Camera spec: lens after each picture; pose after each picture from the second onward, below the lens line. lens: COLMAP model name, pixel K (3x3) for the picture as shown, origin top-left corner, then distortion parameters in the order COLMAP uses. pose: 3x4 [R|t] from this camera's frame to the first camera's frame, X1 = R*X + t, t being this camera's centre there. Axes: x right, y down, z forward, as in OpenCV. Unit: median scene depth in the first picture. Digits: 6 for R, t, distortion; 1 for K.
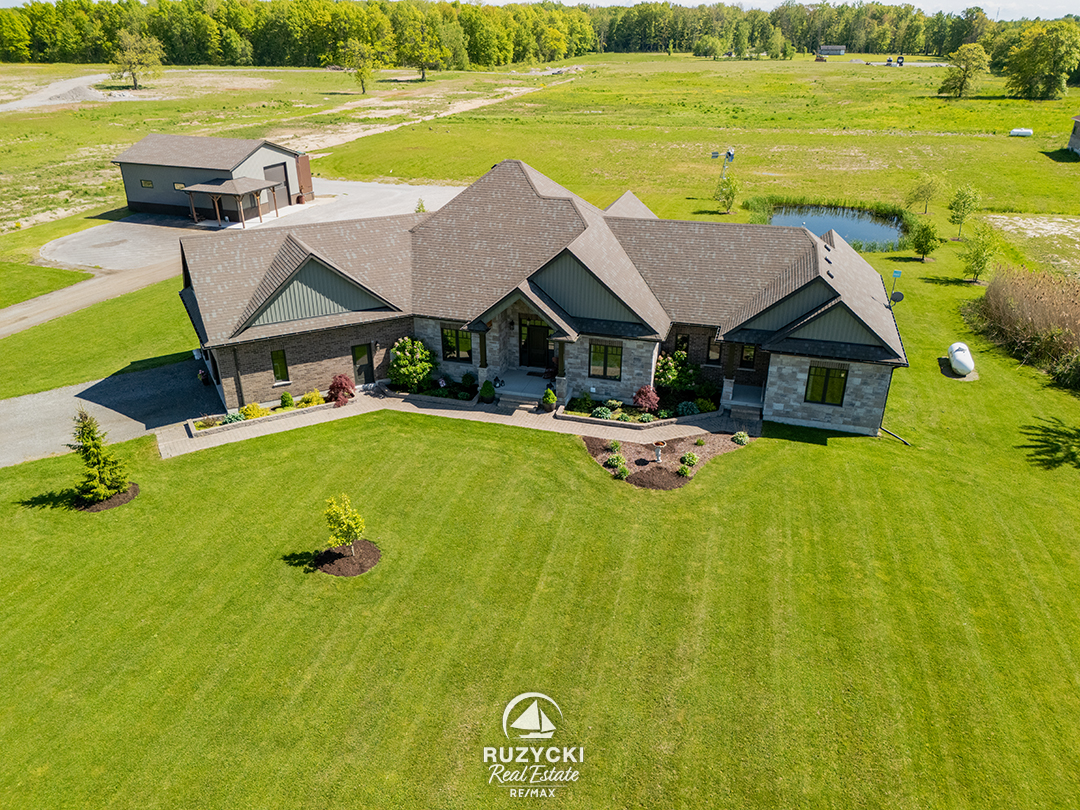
lens RADIAL K [[794.0, 0, 540.0], [0, 794.0, 405.0], [0, 0, 1]] dist [0.080915, -0.081902]
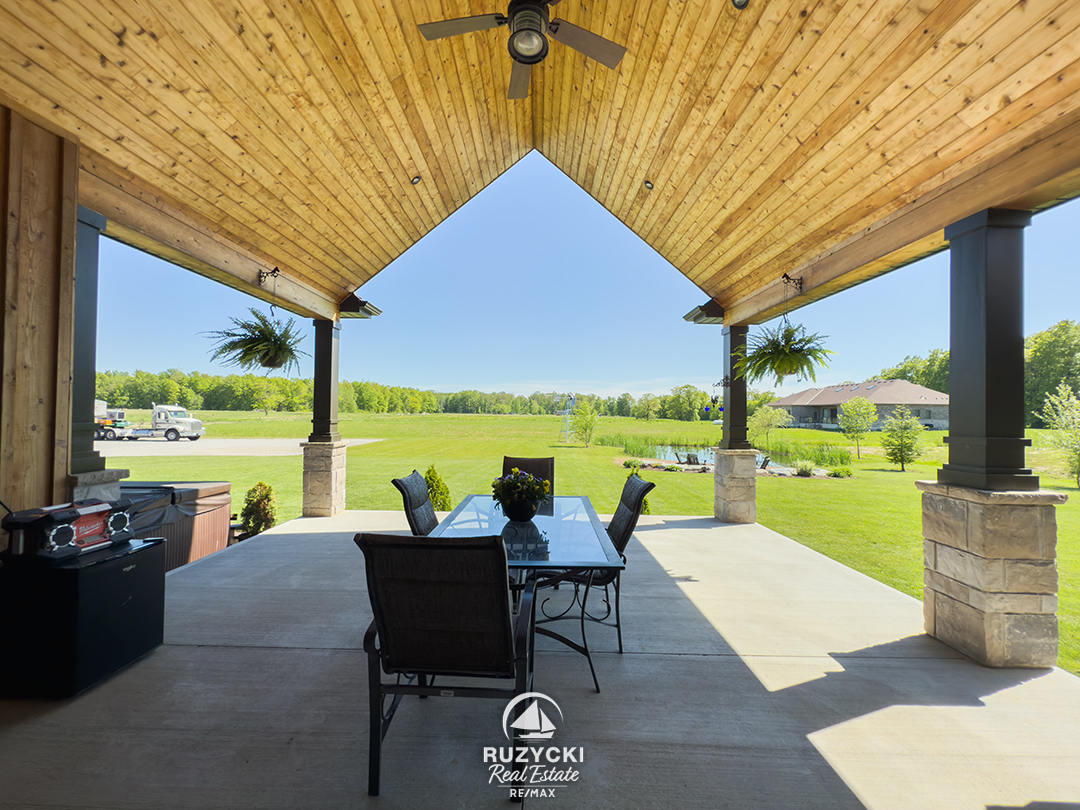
lens RADIAL K [[435.4, 0, 540.0], [0, 435.4, 405.0], [0, 0, 1]] dist [0.000867, -0.000026]
pose [[0.958186, 0.017009, 0.285639, 0.121234], [0.110484, 0.898830, -0.424145, -0.190529], [-0.263955, 0.437968, 0.859367, 1.283879]]
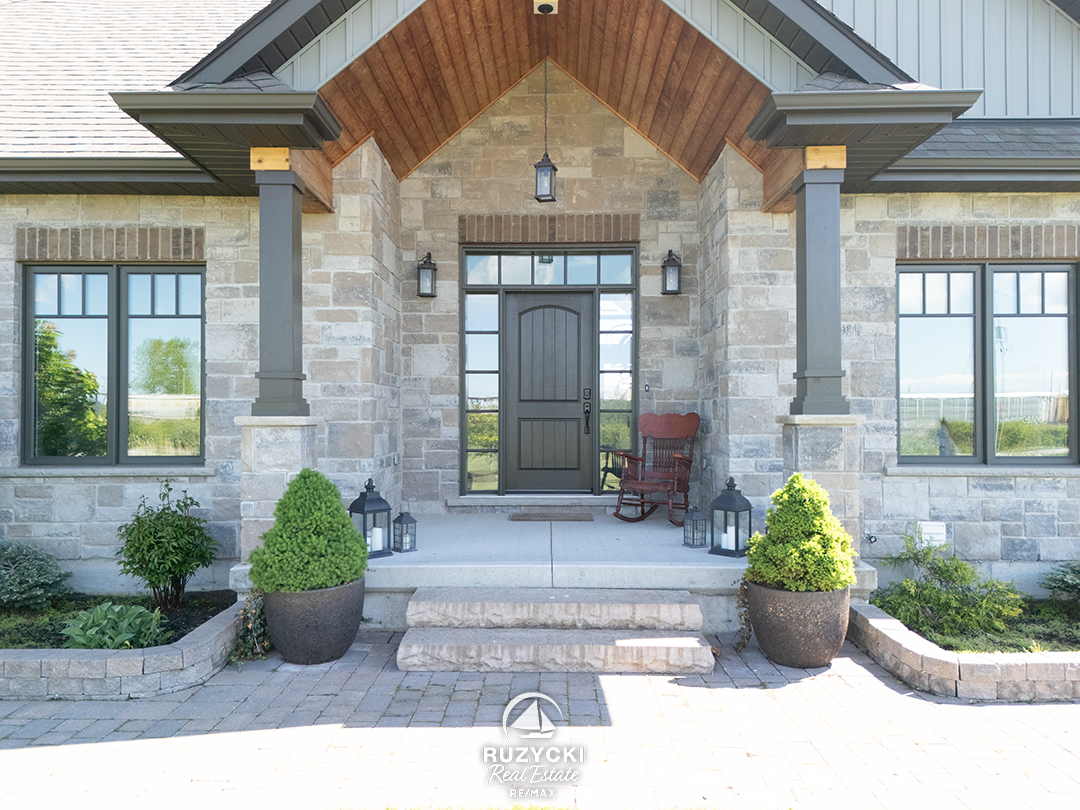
lens RADIAL K [[805.3, 0, 540.0], [0, 805.3, 405.0], [0, 0, 1]] dist [0.069775, -0.085840]
pose [[0.959676, 0.003095, 0.281091, -0.067241], [0.121563, 0.897038, -0.424906, 0.020957], [-0.253465, 0.441942, 0.860490, 0.851467]]
